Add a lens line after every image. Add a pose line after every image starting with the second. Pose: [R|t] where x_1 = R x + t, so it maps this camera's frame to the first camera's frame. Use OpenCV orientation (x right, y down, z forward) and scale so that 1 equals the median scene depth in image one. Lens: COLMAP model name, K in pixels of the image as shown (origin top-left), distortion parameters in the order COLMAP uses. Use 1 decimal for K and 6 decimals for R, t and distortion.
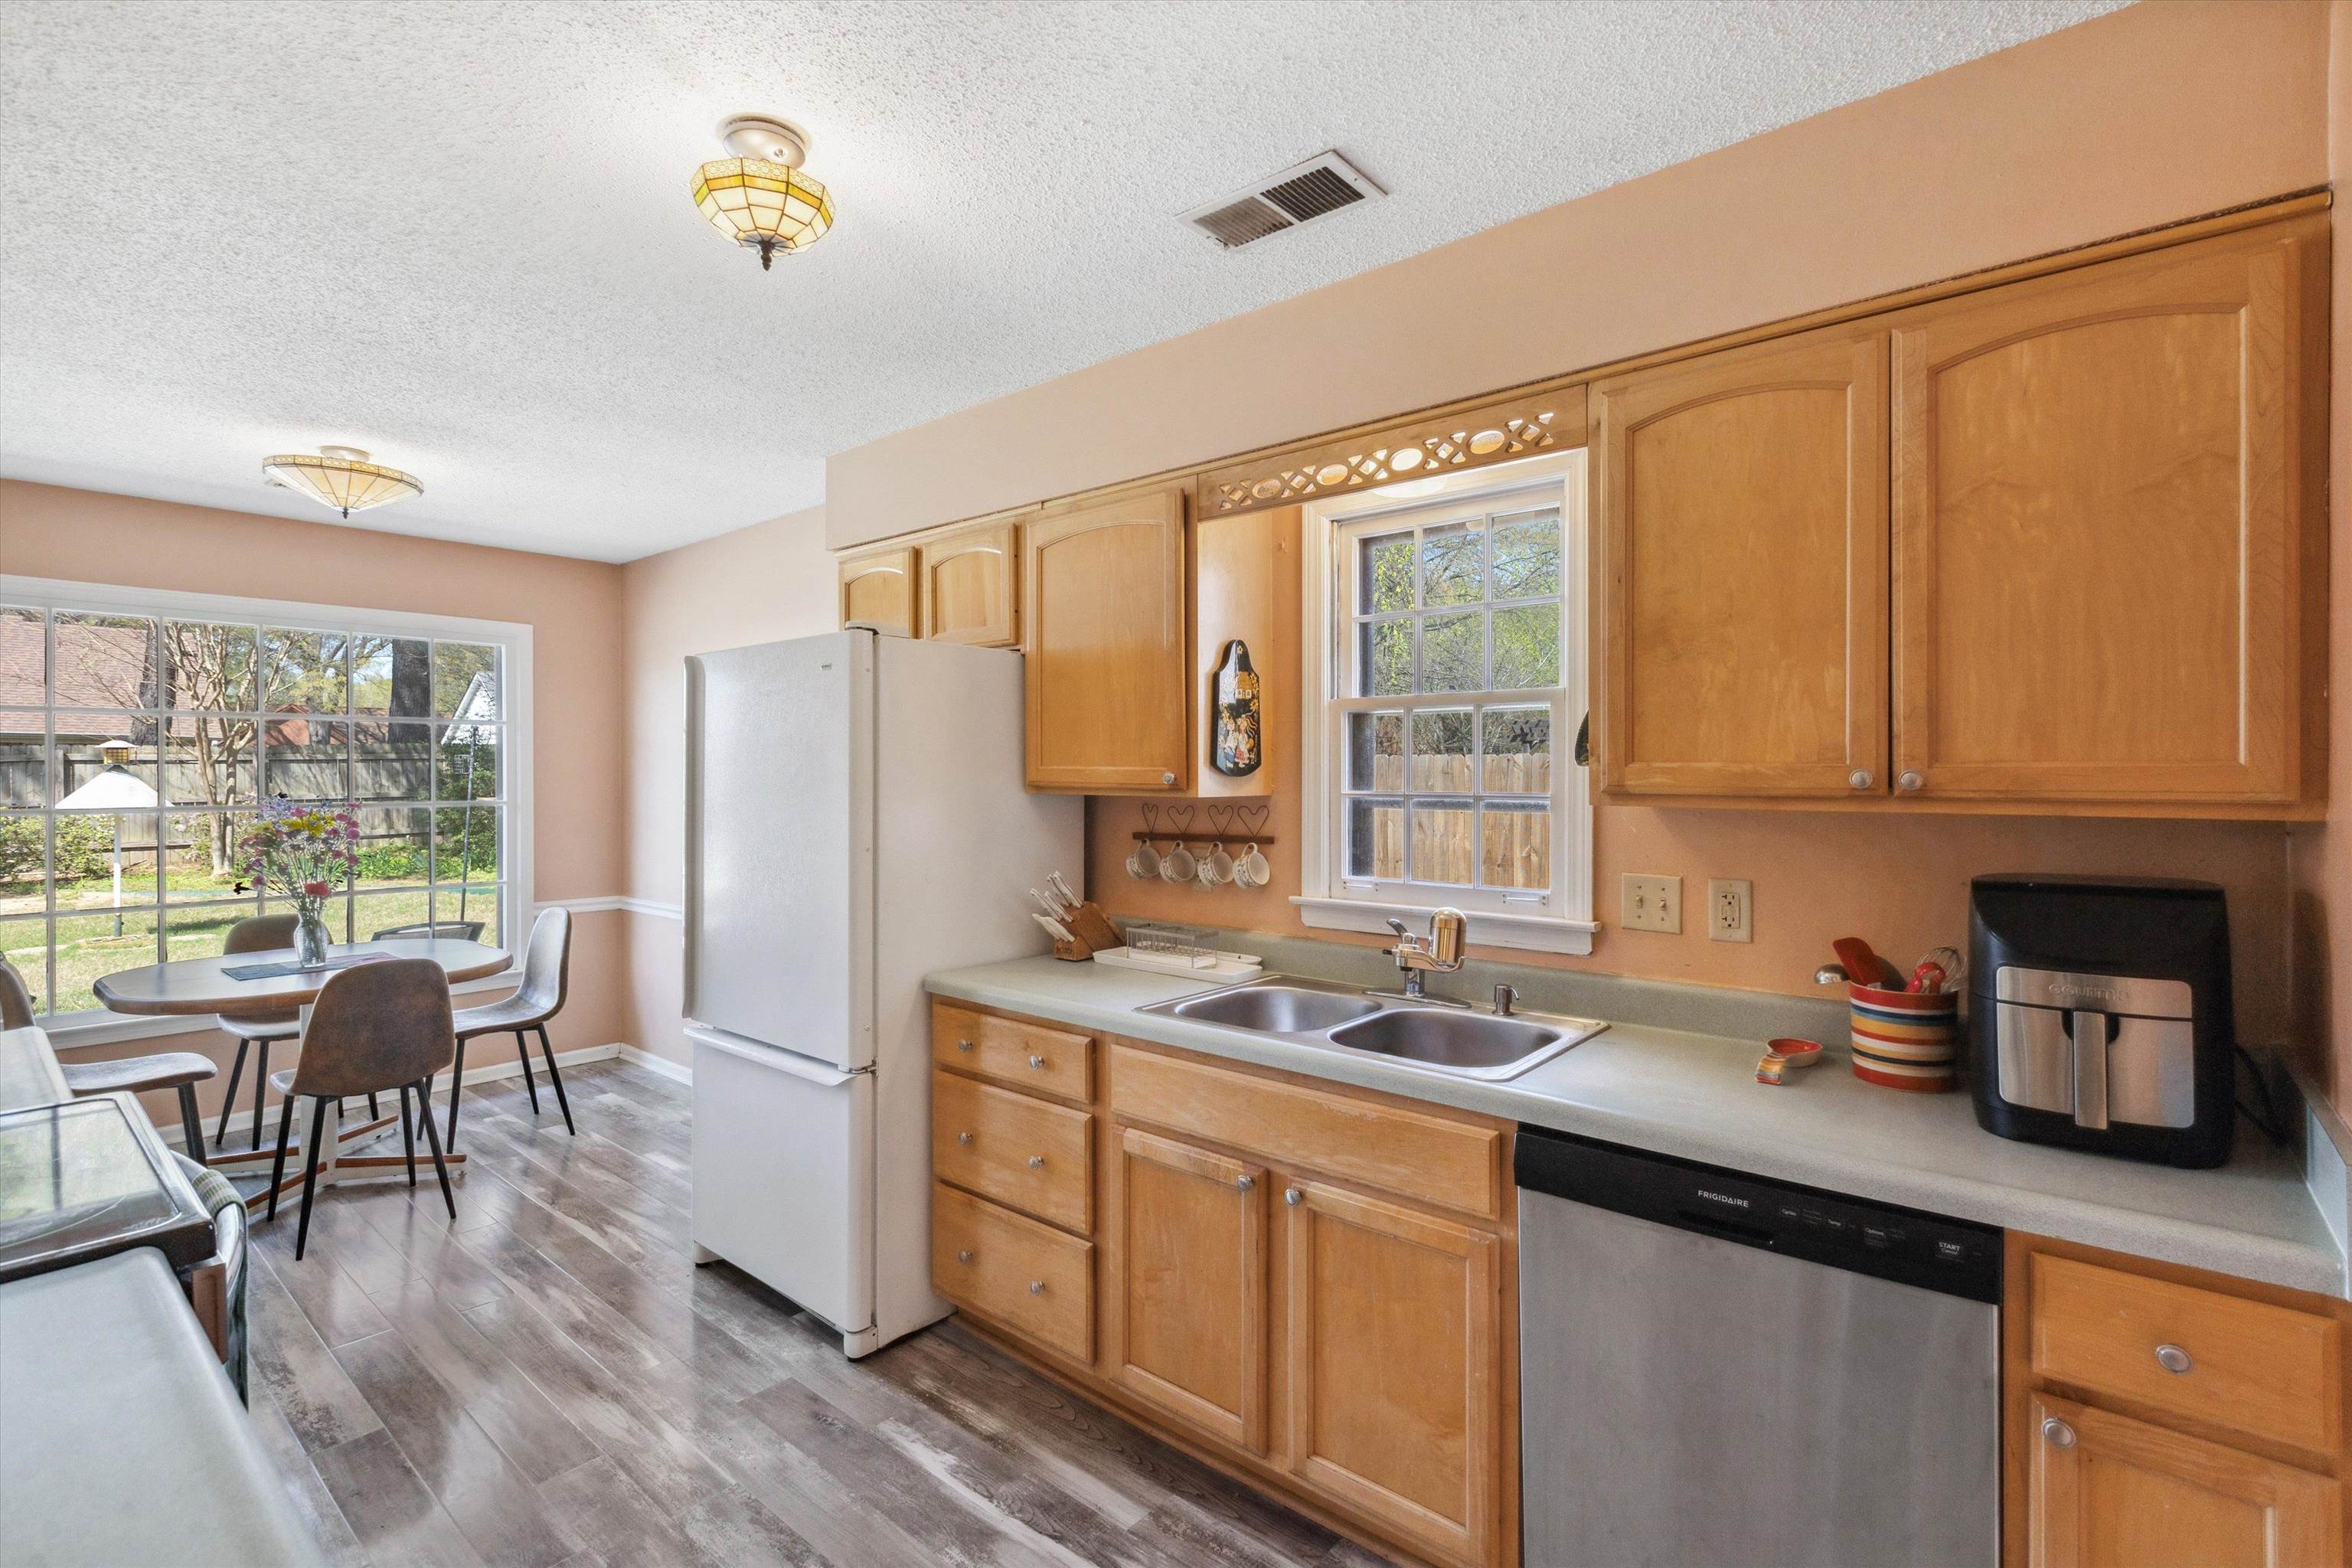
lens RADIAL K [[1077.7, 0, 1176.5], [0, 1077.7, 776.4], [0, 0, 1]] dist [0.001424, -0.002174]
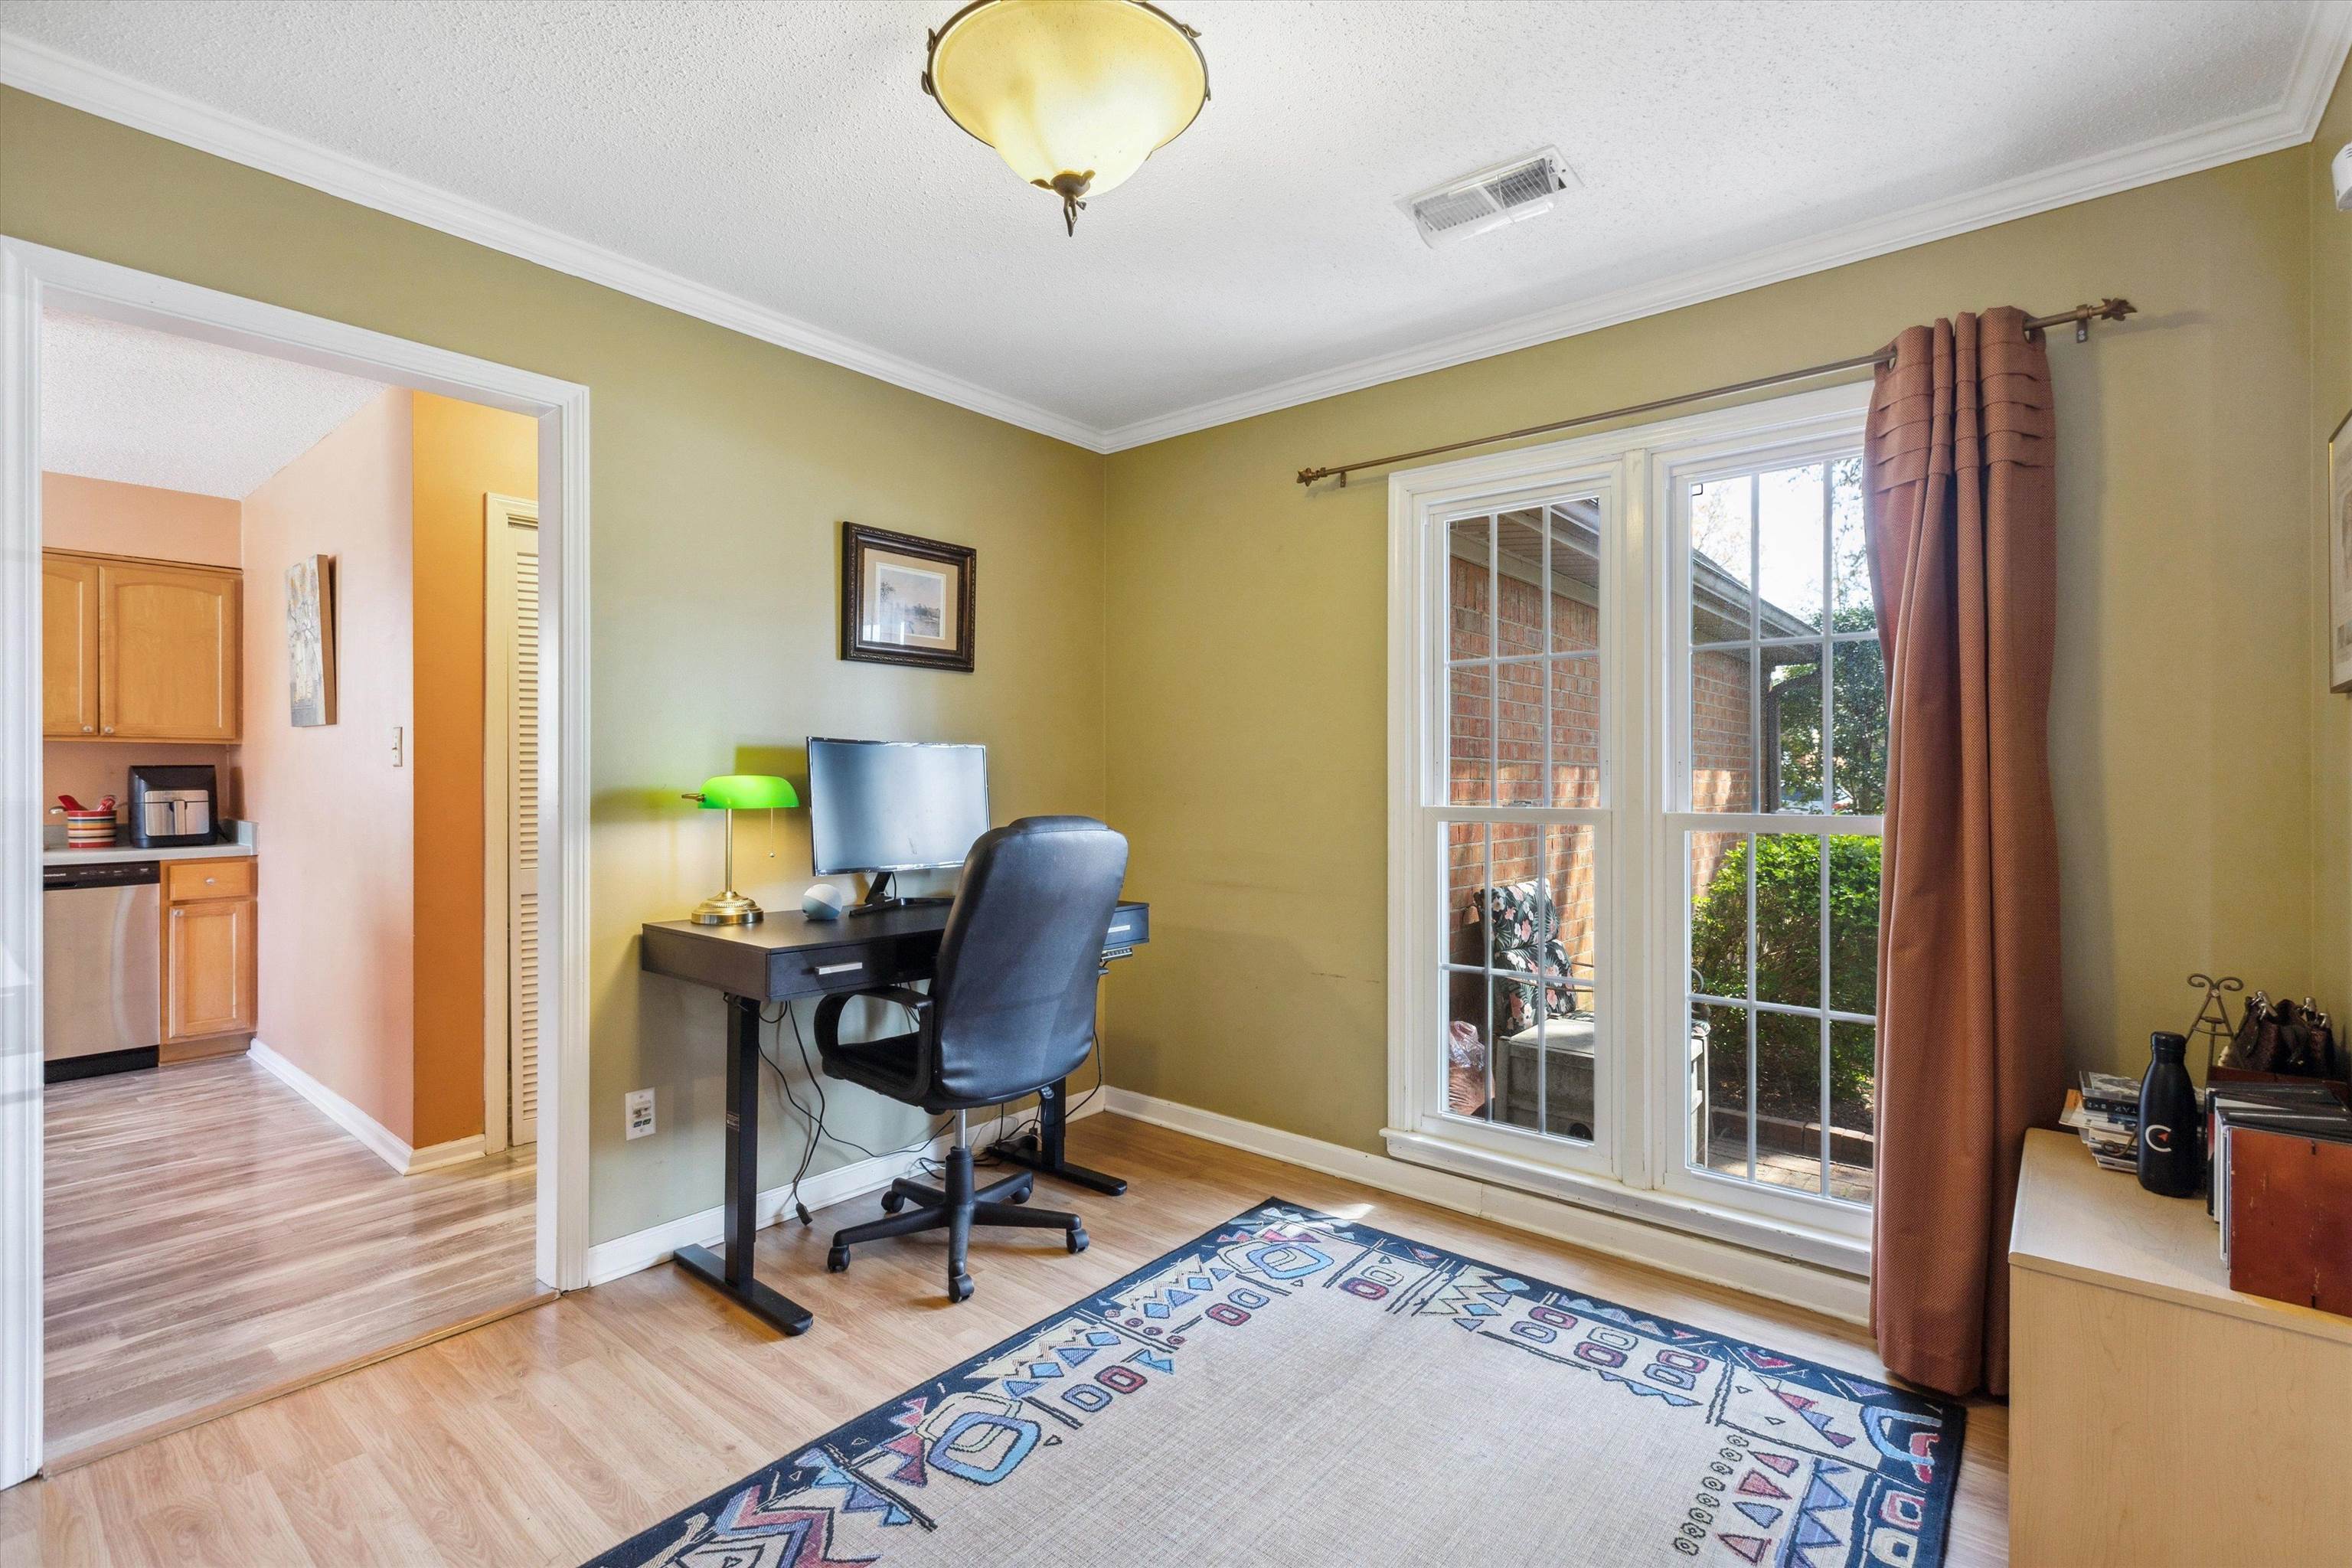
lens RADIAL K [[1077.7, 0, 1180.3], [0, 1077.7, 771.4], [0, 0, 1]] dist [0.001424, -0.002174]
pose [[-0.017575, -0.002200, 0.999843, -2.399657], [0.001633, 0.999996, 0.002229, 0.122415], [-0.999844, 0.001672, -0.017571, -1.925749]]
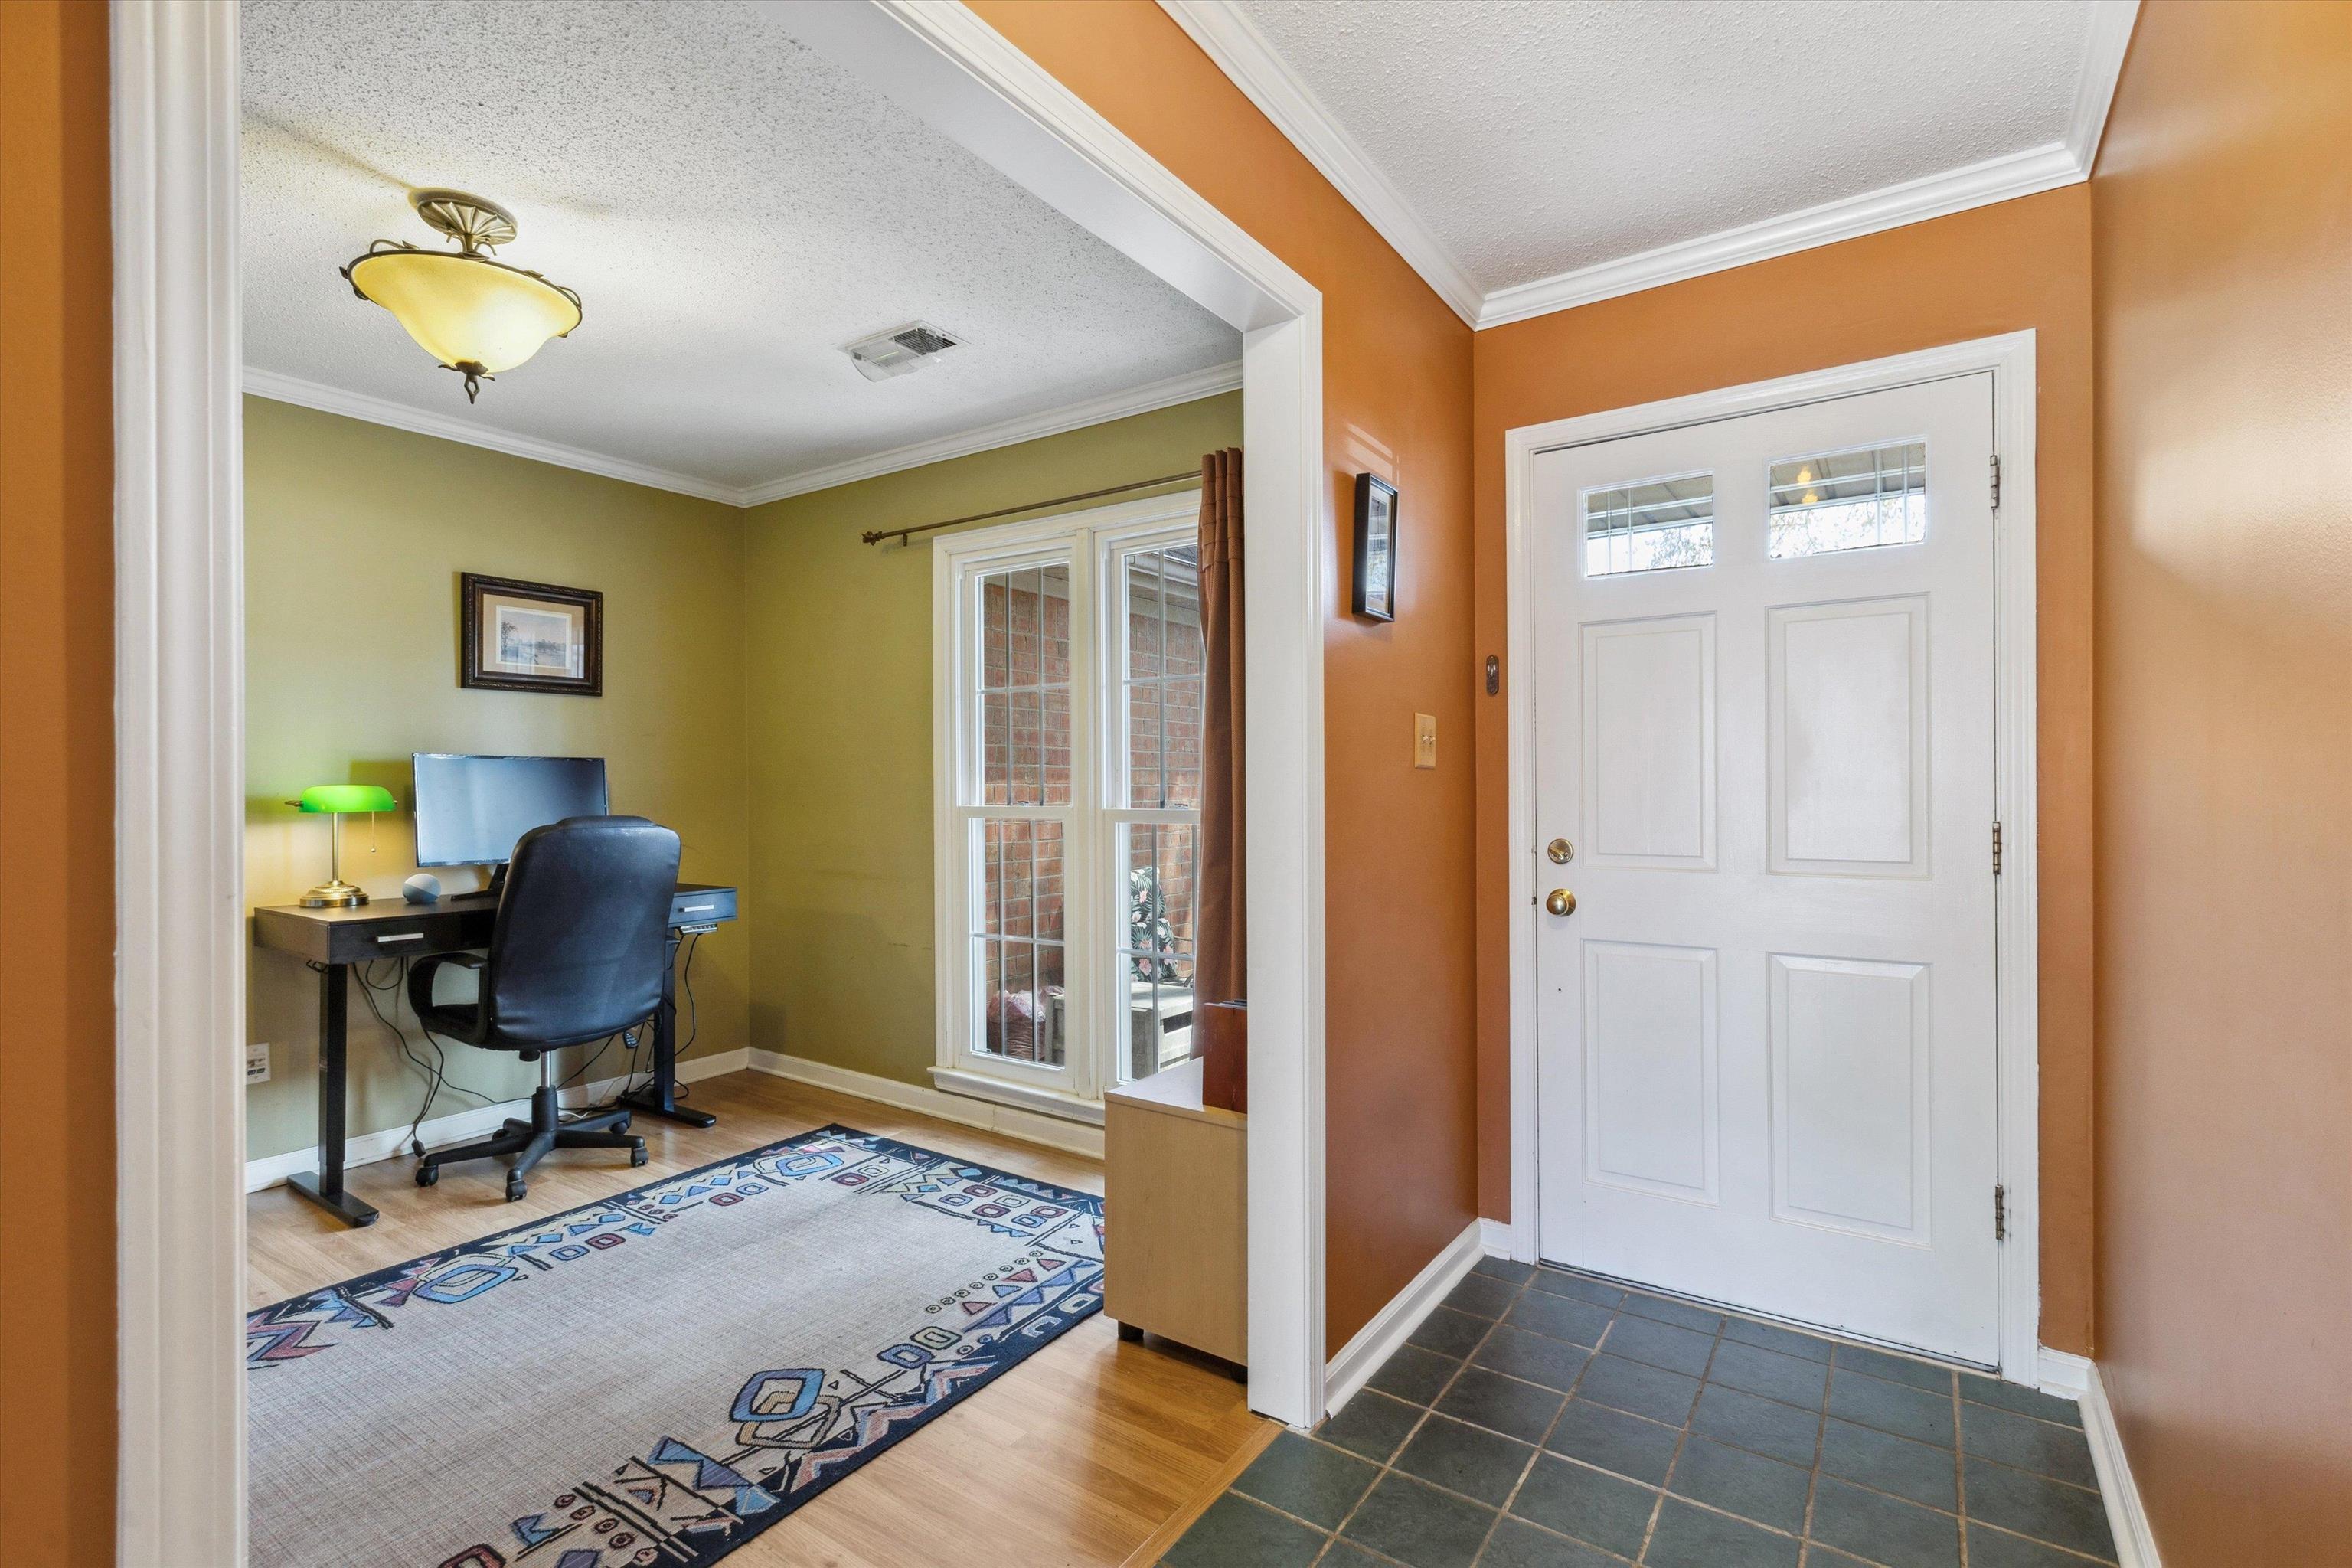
lens RADIAL K [[1077.7, 0, 1177.1], [0, 1077.7, 775.4], [0, 0, 1]] dist [0.001424, -0.002174]
pose [[-0.111596, -0.000372, 0.993754, -2.923273], [0.008120, 0.999966, 0.001286, 0.122916], [-0.993720, 0.008213, -0.111589, -2.617661]]
